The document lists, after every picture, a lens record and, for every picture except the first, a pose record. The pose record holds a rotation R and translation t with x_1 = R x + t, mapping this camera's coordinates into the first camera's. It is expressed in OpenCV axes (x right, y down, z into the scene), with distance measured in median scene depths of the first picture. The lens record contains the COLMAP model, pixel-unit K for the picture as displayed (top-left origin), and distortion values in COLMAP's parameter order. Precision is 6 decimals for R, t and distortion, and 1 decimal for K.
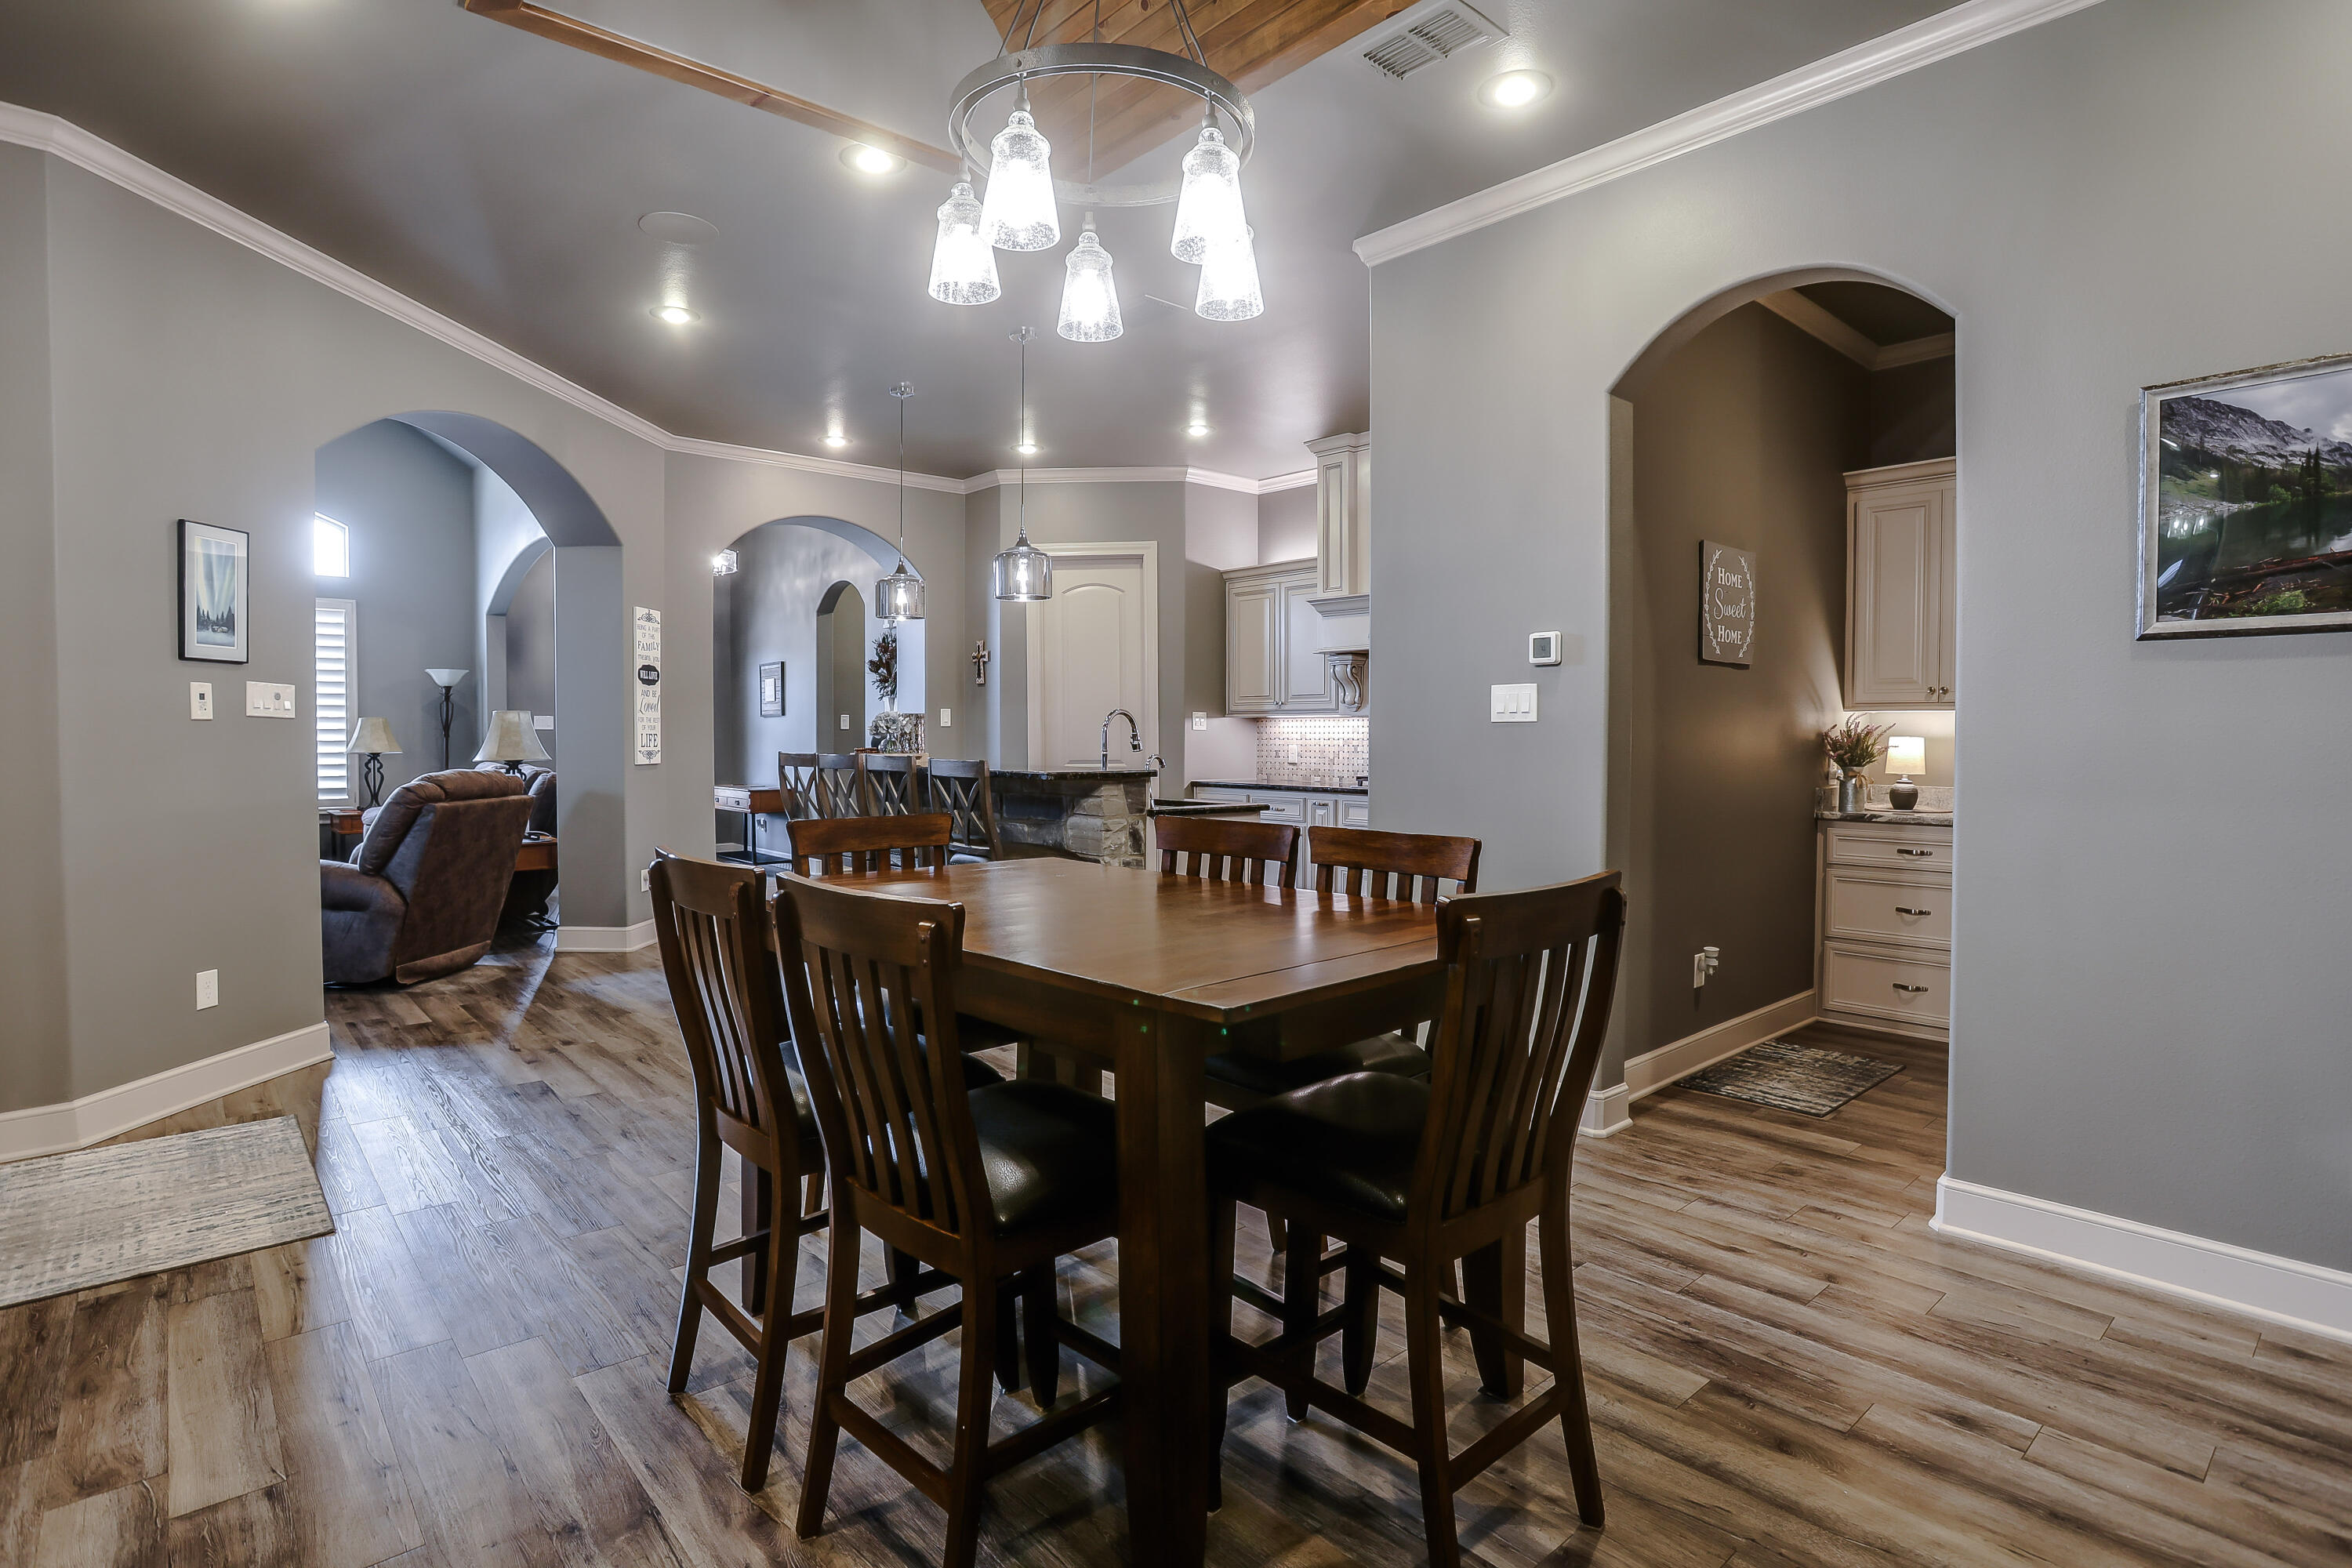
lens RADIAL K [[1184.0, 0, 1174.8], [0, 1184.0, 768.3], [0, 0, 1]] dist [-0.026879, 0.000045]
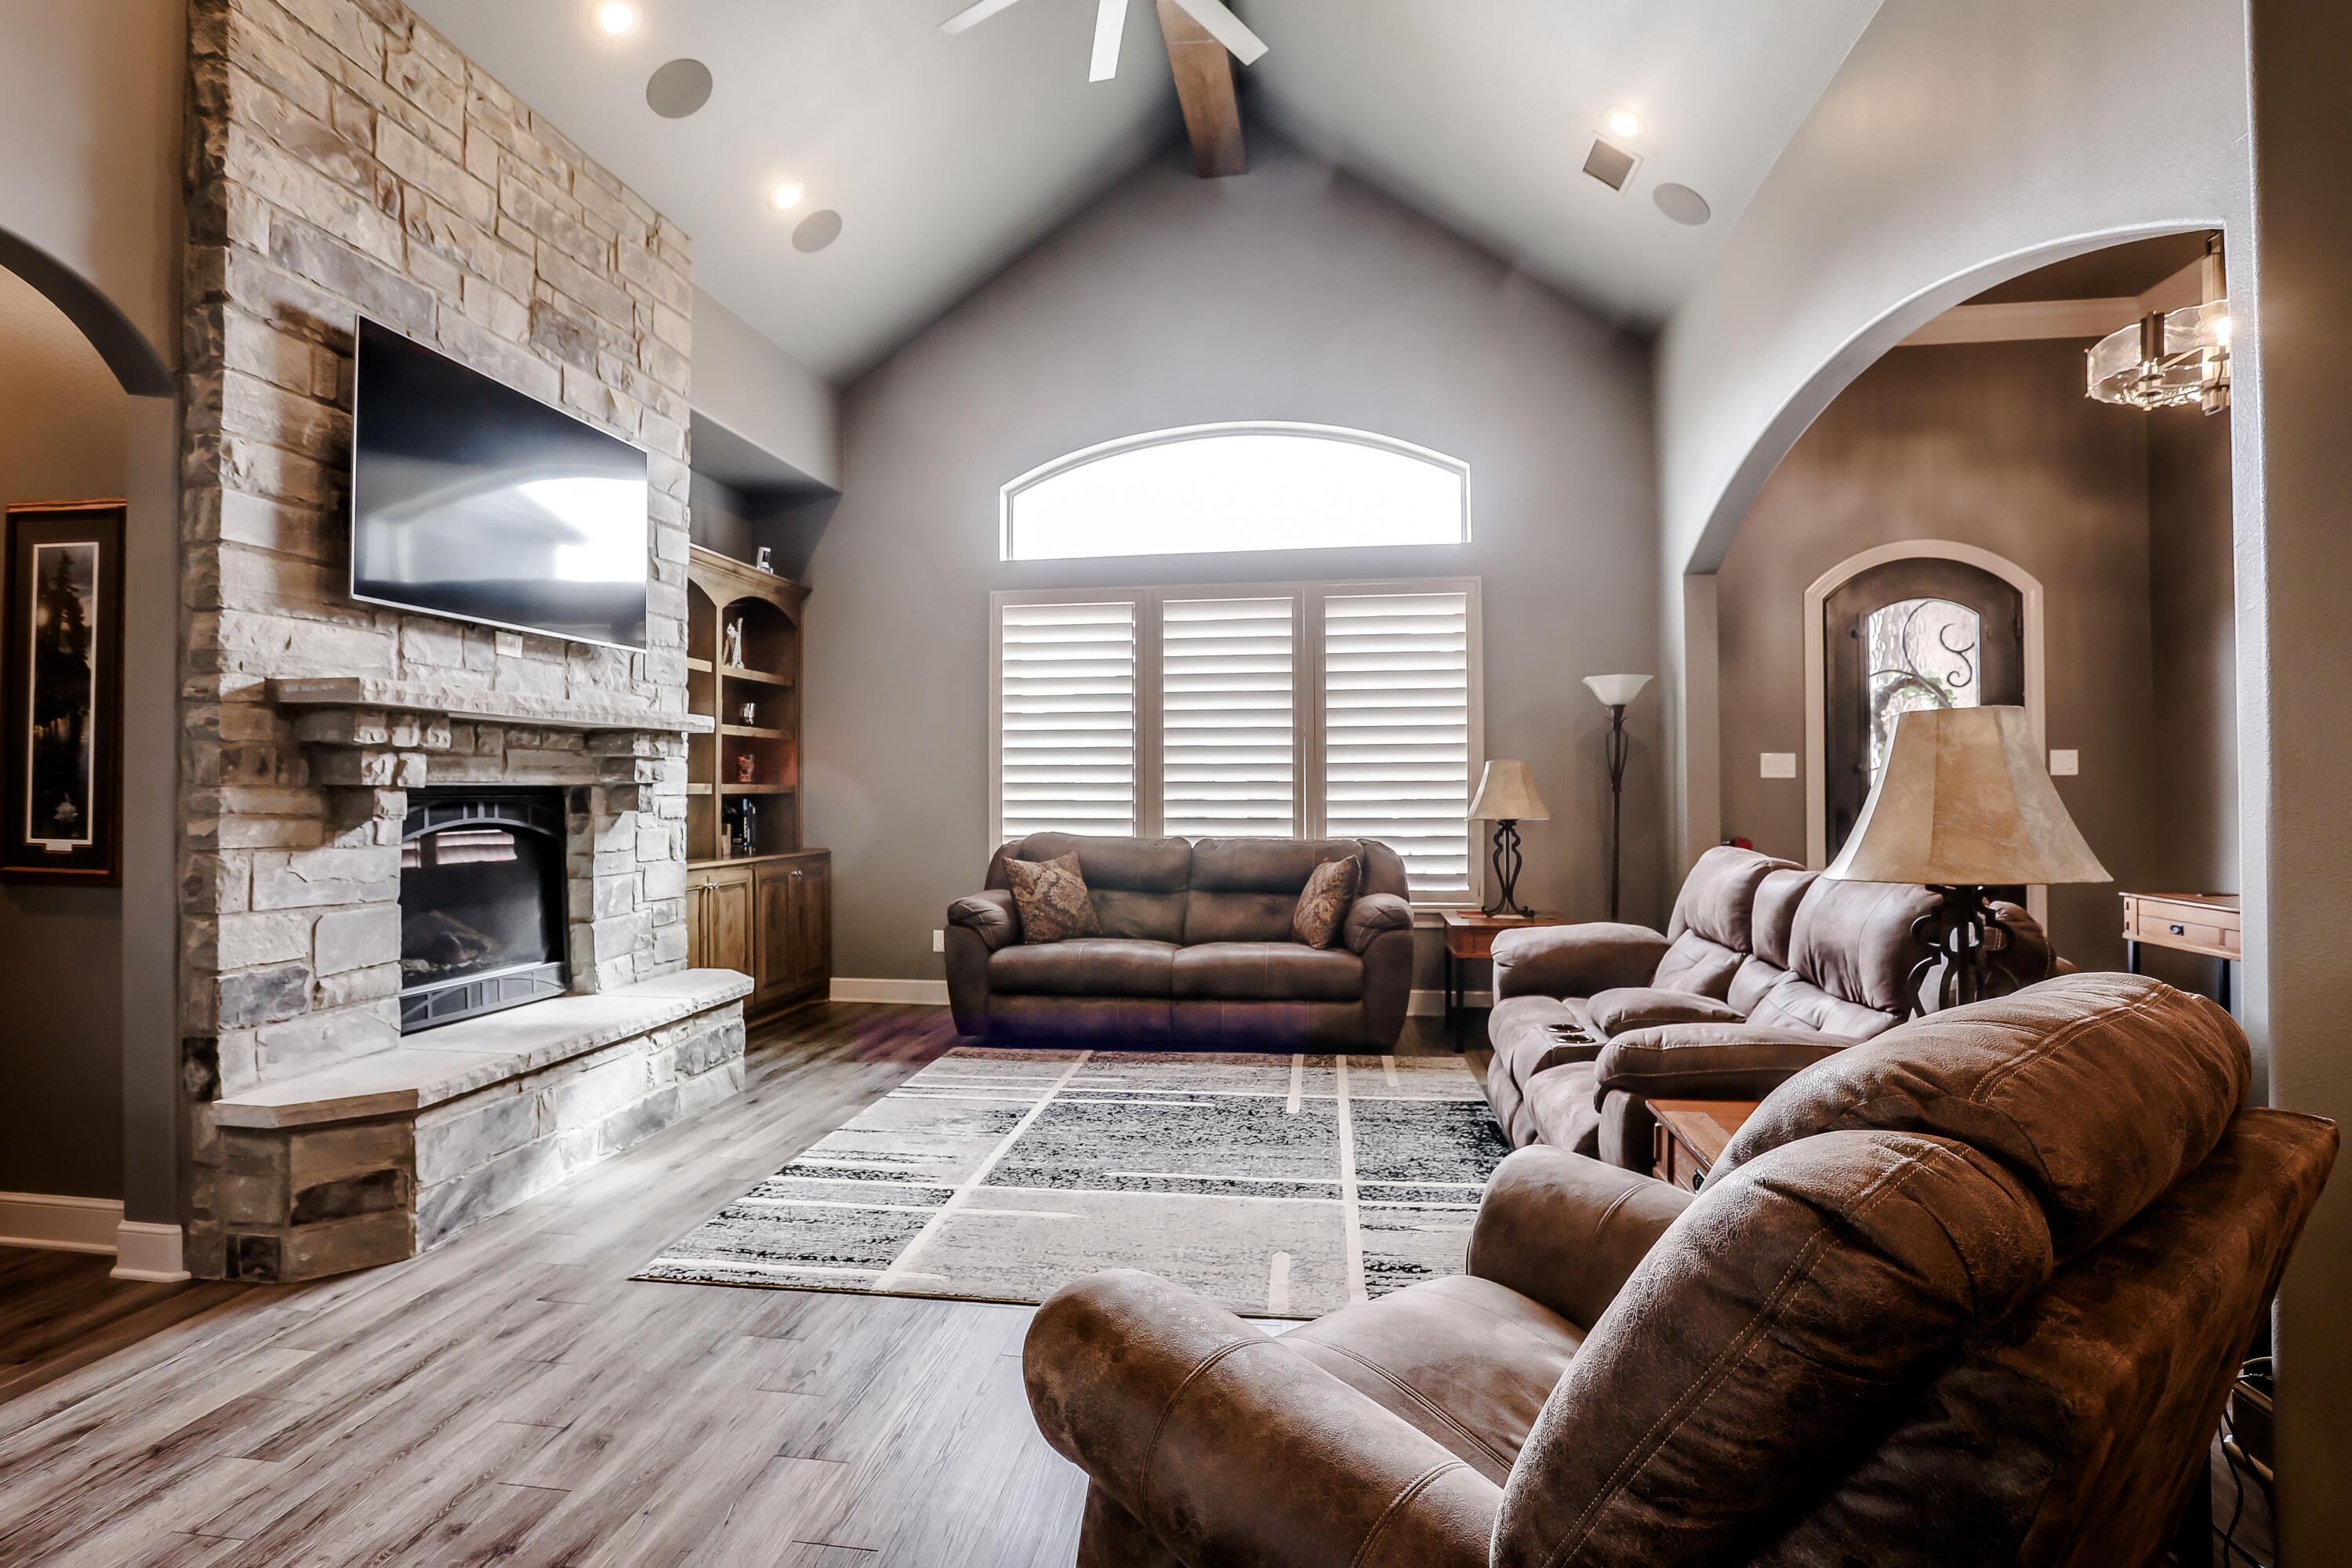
lens RADIAL K [[1184.0, 0, 1174.8], [0, 1184.0, 768.3], [0, 0, 1]] dist [-0.026879, 0.000045]
pose [[0.654525, -0.009375, -0.755982, -0.324129], [-0.016497, 0.999508, -0.026677, -0.019590], [0.755860, 0.029932, 0.654049, 0.454366]]
